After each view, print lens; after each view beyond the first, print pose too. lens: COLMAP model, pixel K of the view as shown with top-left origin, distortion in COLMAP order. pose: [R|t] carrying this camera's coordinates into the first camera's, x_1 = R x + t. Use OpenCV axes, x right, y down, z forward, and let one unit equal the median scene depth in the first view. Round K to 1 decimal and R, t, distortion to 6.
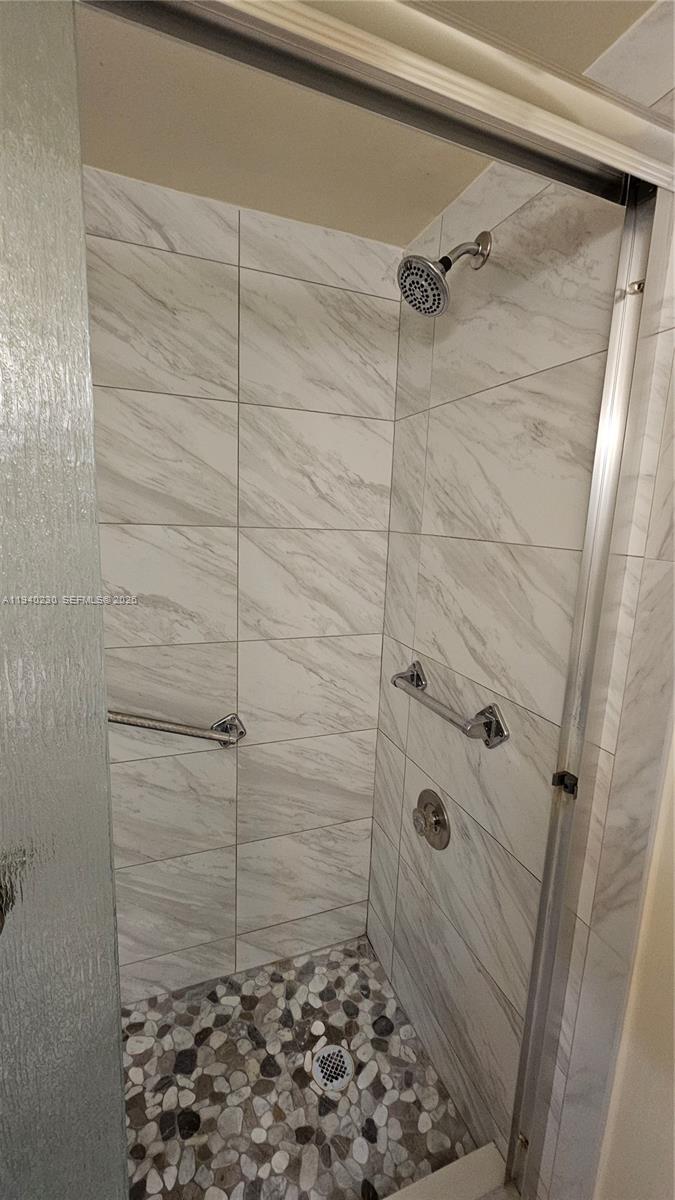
lens RADIAL K [[493.5, 0, 334.8], [0, 493.5, 598.4], [0, 0, 1]] dist [0.002329, -0.000468]
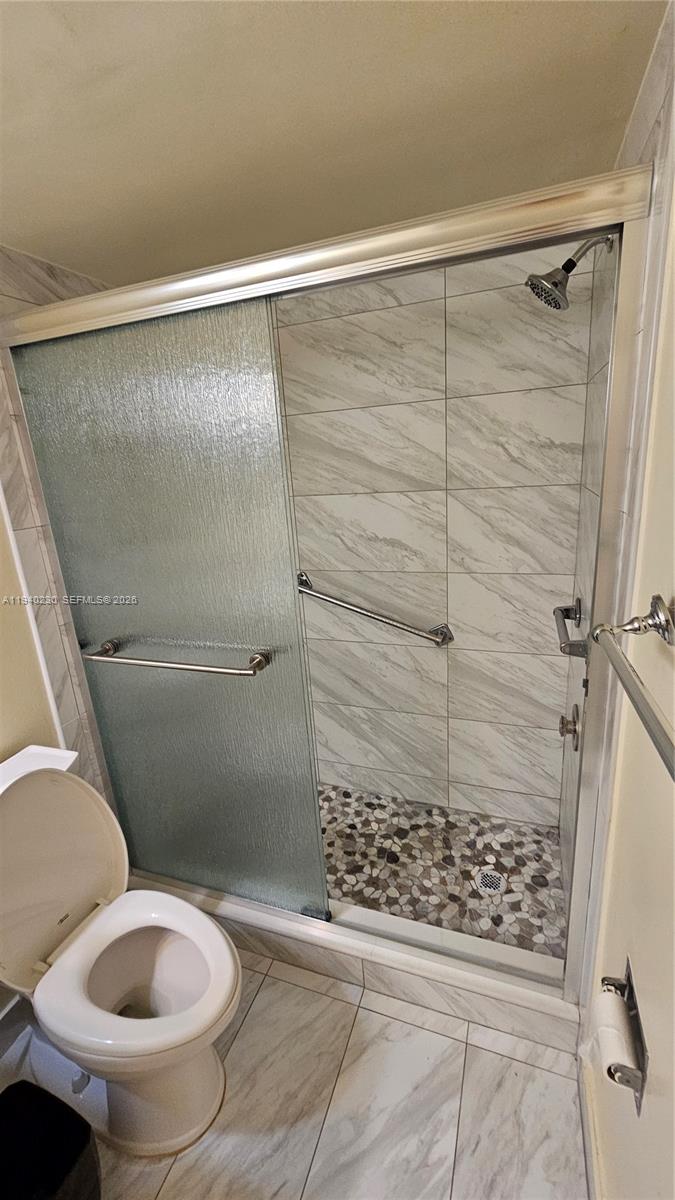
lens RADIAL K [[493.5, 0, 337.9], [0, 493.5, 601.5], [0, 0, 1]] dist [0.002329, -0.000468]
pose [[0.742165, 0.094788, -0.663481, 0.508281], [-0.019273, 0.992557, 0.120242, 0.006105], [0.669940, -0.076452, 0.738468, -0.246217]]
